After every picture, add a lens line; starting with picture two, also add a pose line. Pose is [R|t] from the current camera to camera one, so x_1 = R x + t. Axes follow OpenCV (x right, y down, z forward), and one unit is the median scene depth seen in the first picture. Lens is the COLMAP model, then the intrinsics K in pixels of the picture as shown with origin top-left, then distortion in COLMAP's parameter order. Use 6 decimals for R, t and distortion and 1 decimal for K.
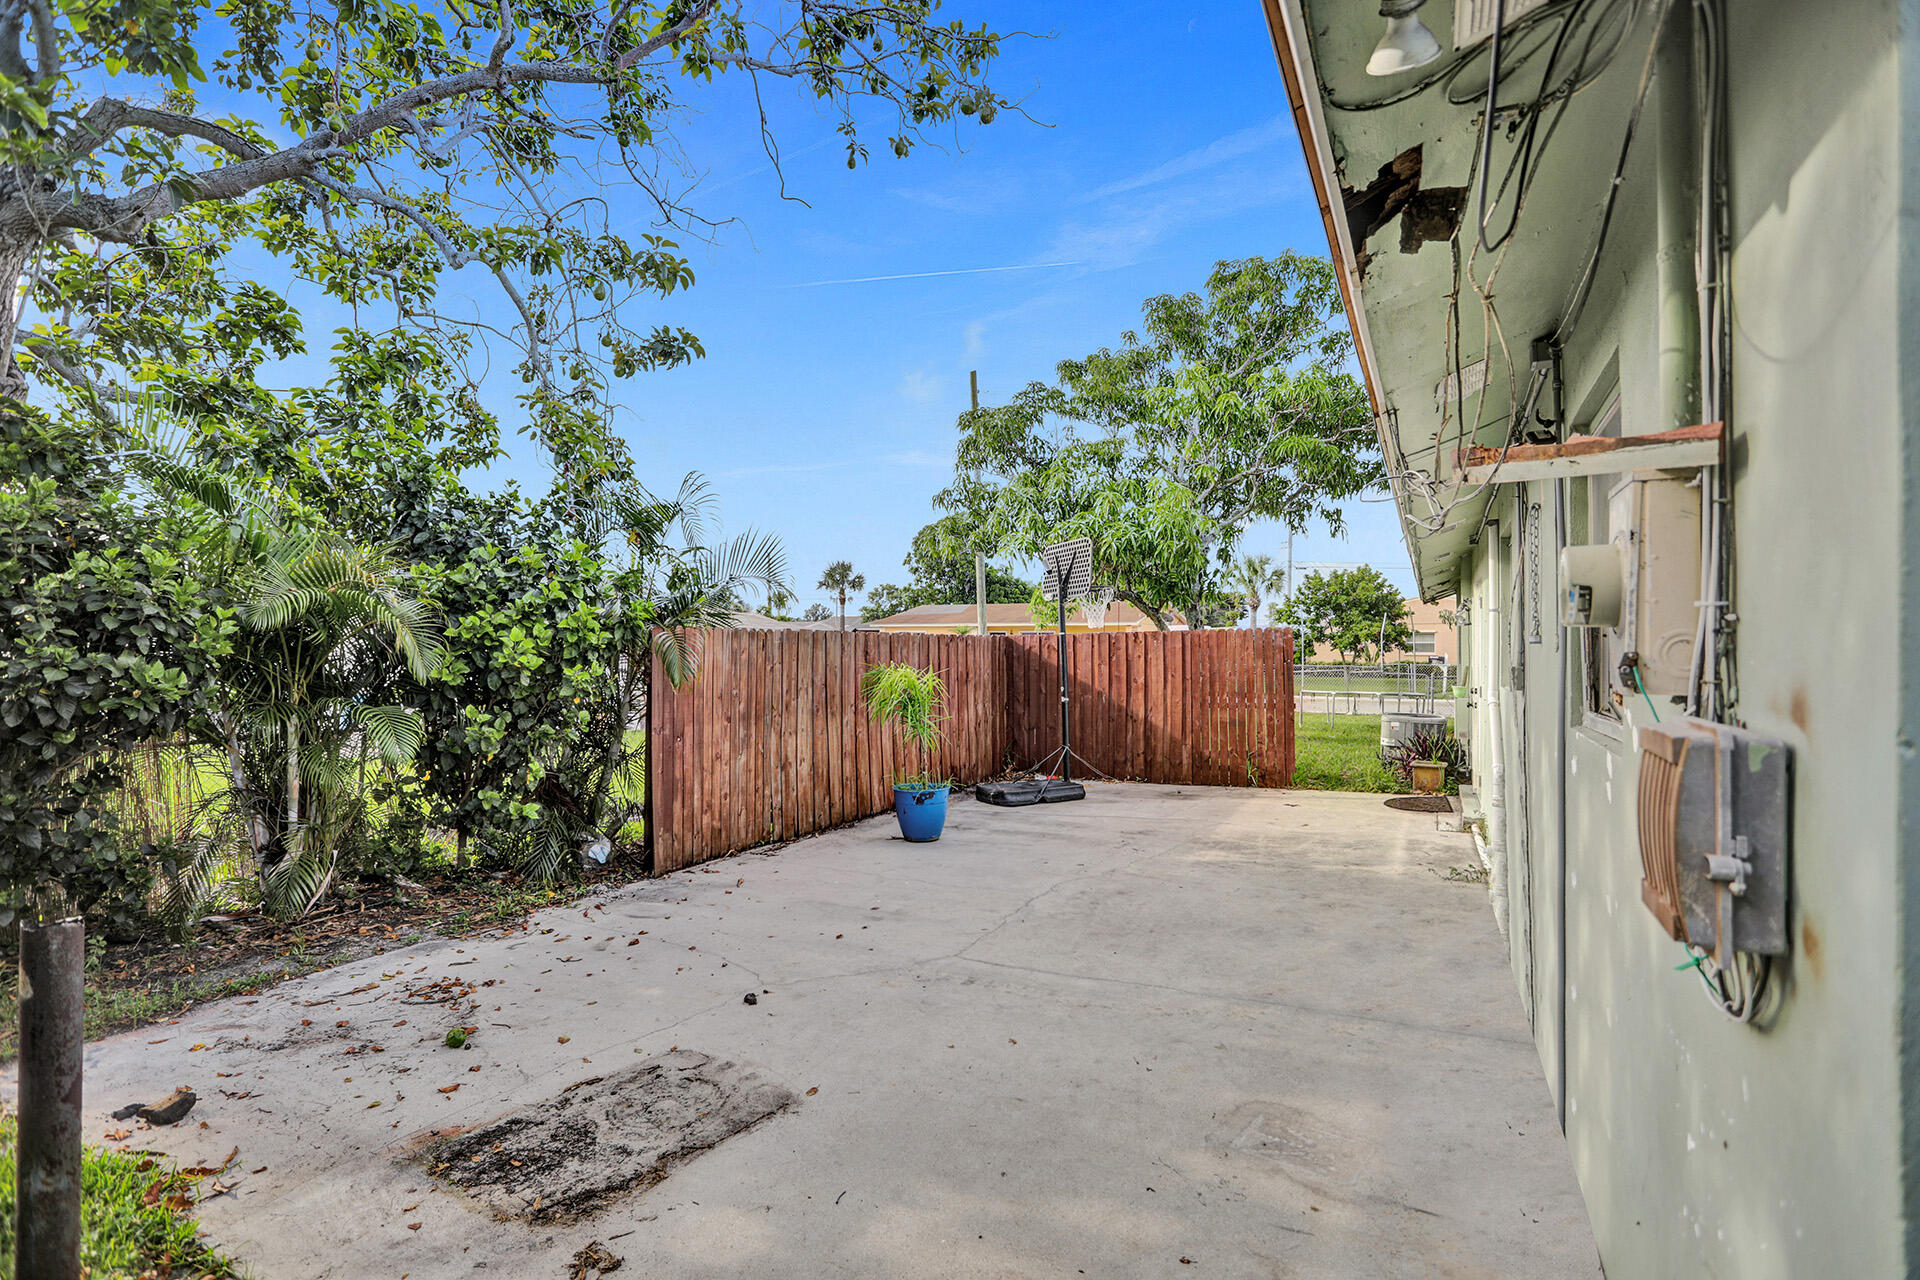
lens RADIAL K [[955.4, 0, 953.2], [0, 955.4, 606.3], [0, 0, 1]] dist [-0.081329, 0.035261]
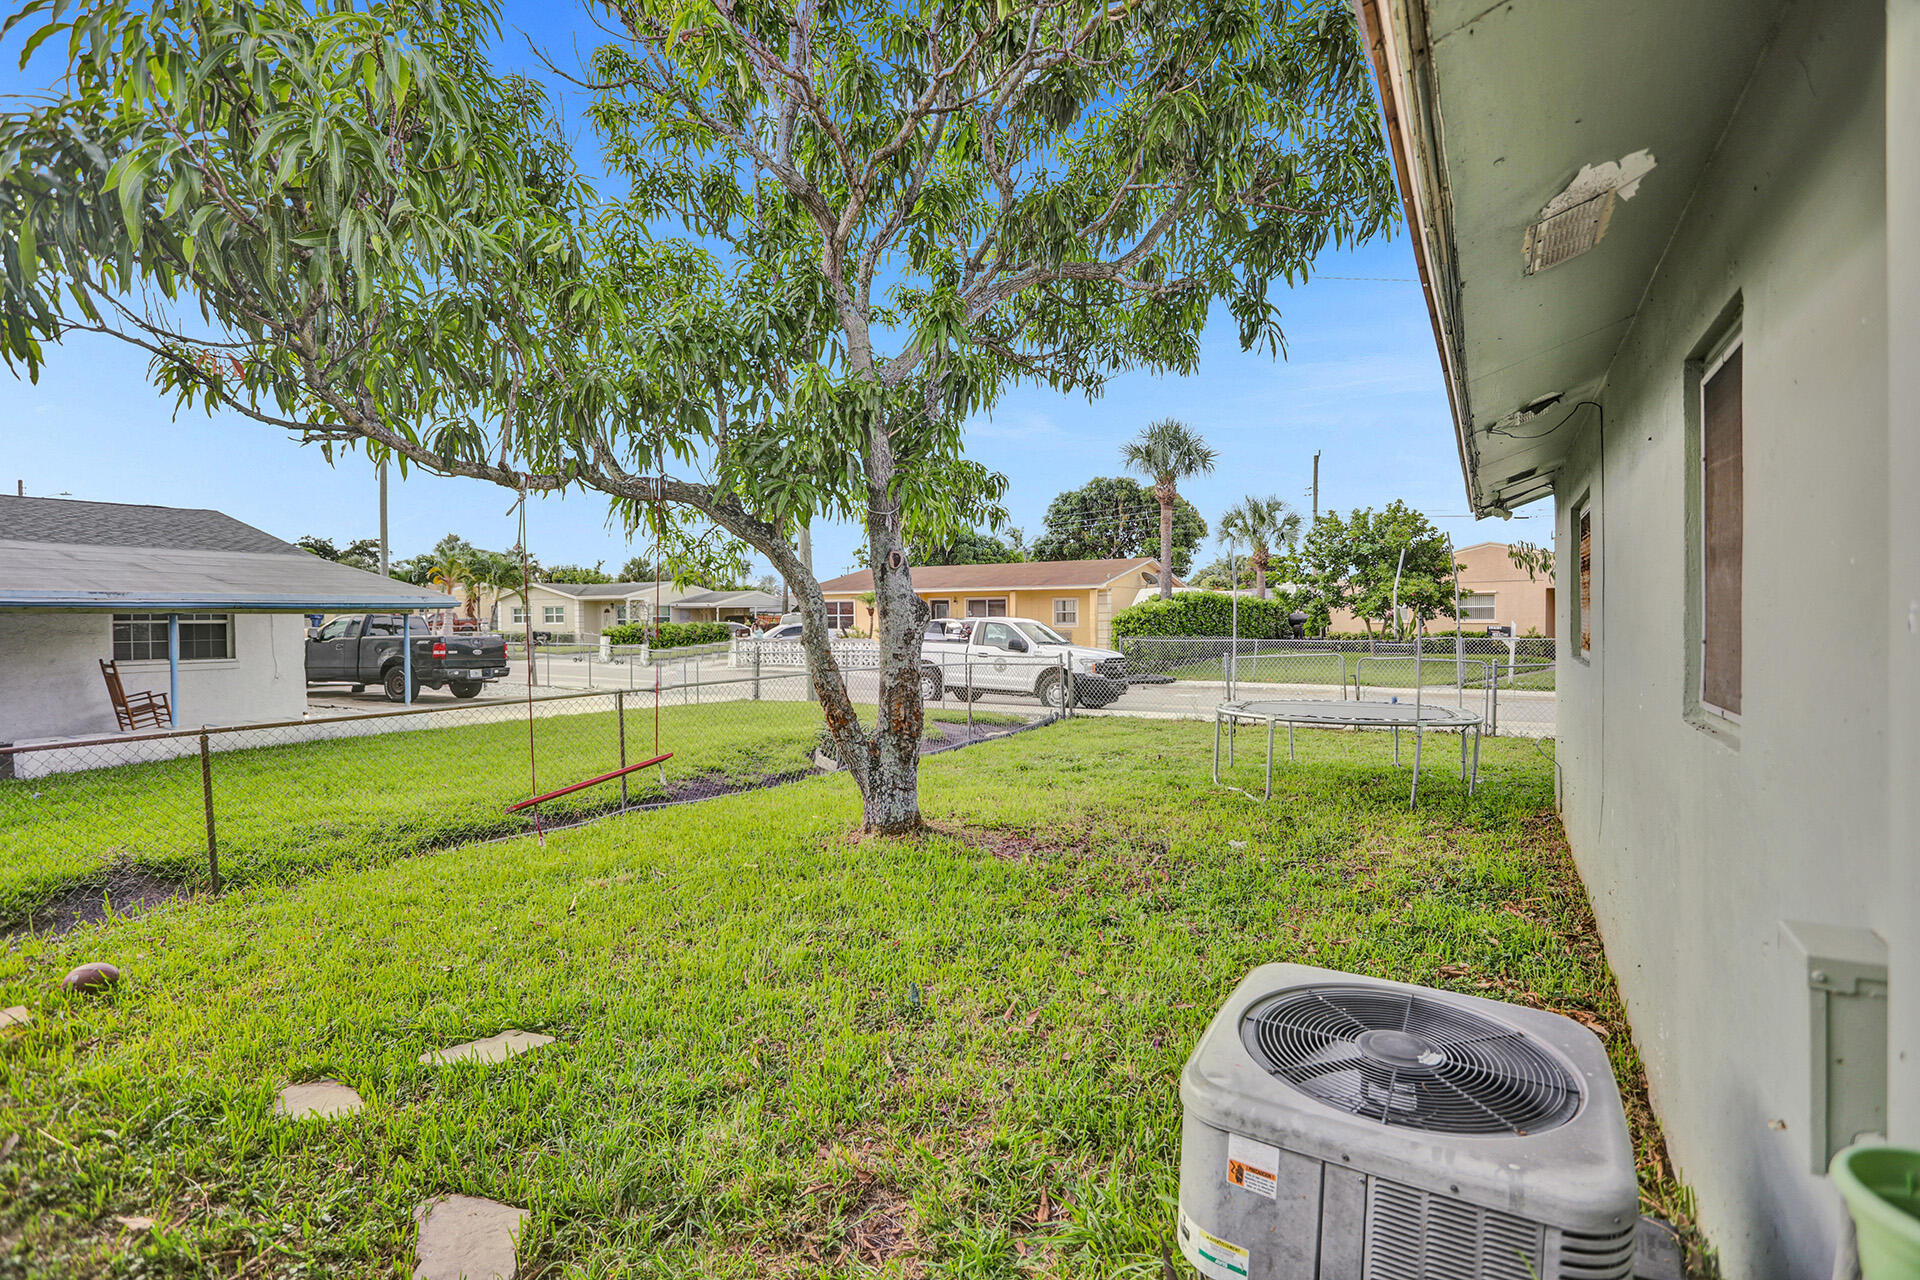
lens RADIAL K [[955.4, 0, 953.2], [0, 955.4, 606.3], [0, 0, 1]] dist [-0.081329, 0.035261]
pose [[0.998711, -0.013082, -0.049052, 0.124856], [0.014598, 0.999423, 0.030670, 0.010087], [0.048623, -0.031347, 0.998325, 0.247931]]
